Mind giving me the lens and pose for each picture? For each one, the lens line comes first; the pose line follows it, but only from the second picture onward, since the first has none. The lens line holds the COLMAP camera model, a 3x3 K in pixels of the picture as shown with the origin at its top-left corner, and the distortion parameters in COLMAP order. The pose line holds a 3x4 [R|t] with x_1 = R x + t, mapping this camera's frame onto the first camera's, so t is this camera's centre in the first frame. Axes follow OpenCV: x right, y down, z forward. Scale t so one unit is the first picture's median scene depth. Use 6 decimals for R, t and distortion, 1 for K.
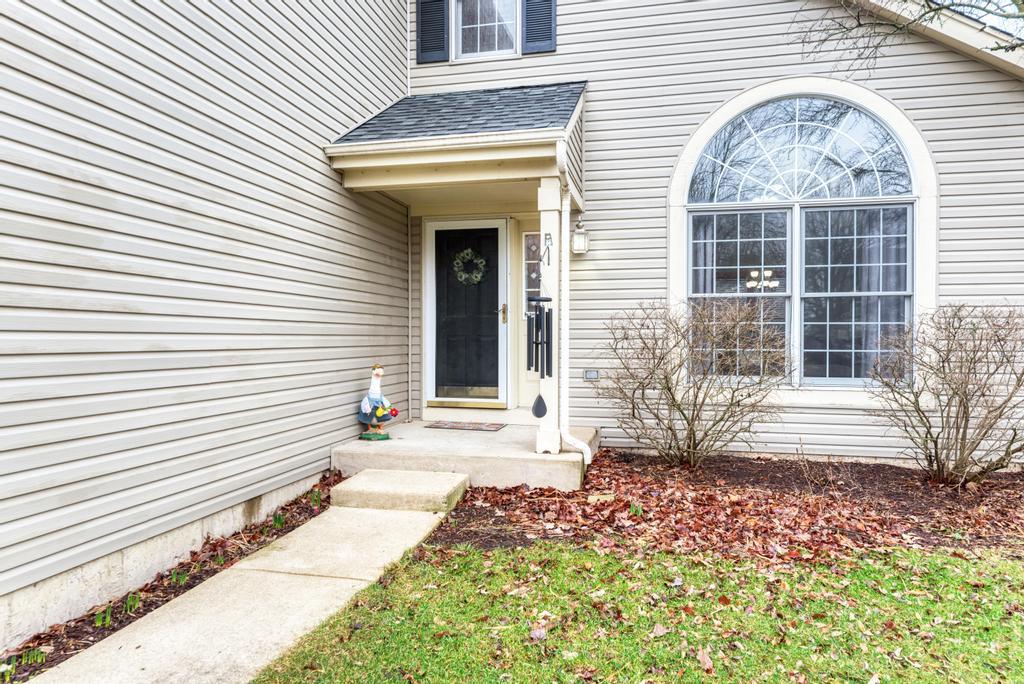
lens RADIAL K [[663.2, 0, 512.0], [0, 663.2, 342.0], [0, 0, 1]] dist [0.000311, 0.000119]
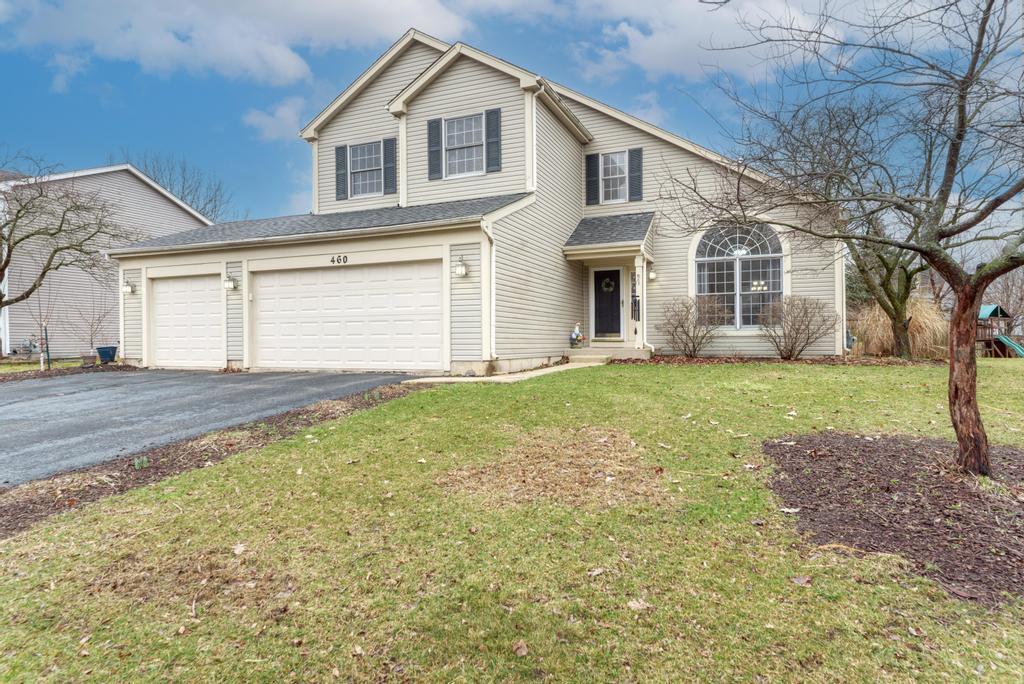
lens RADIAL K [[602.1, 0, 512.0], [0, 602.1, 342.0], [0, 0, 1]] dist [0.001430, -0.000011]
pose [[0.983766, -0.009668, -0.179197, -0.017878], [0.008636, 0.999941, -0.006534, 0.125872], [0.179249, 0.004881, 0.983792, -1.454340]]
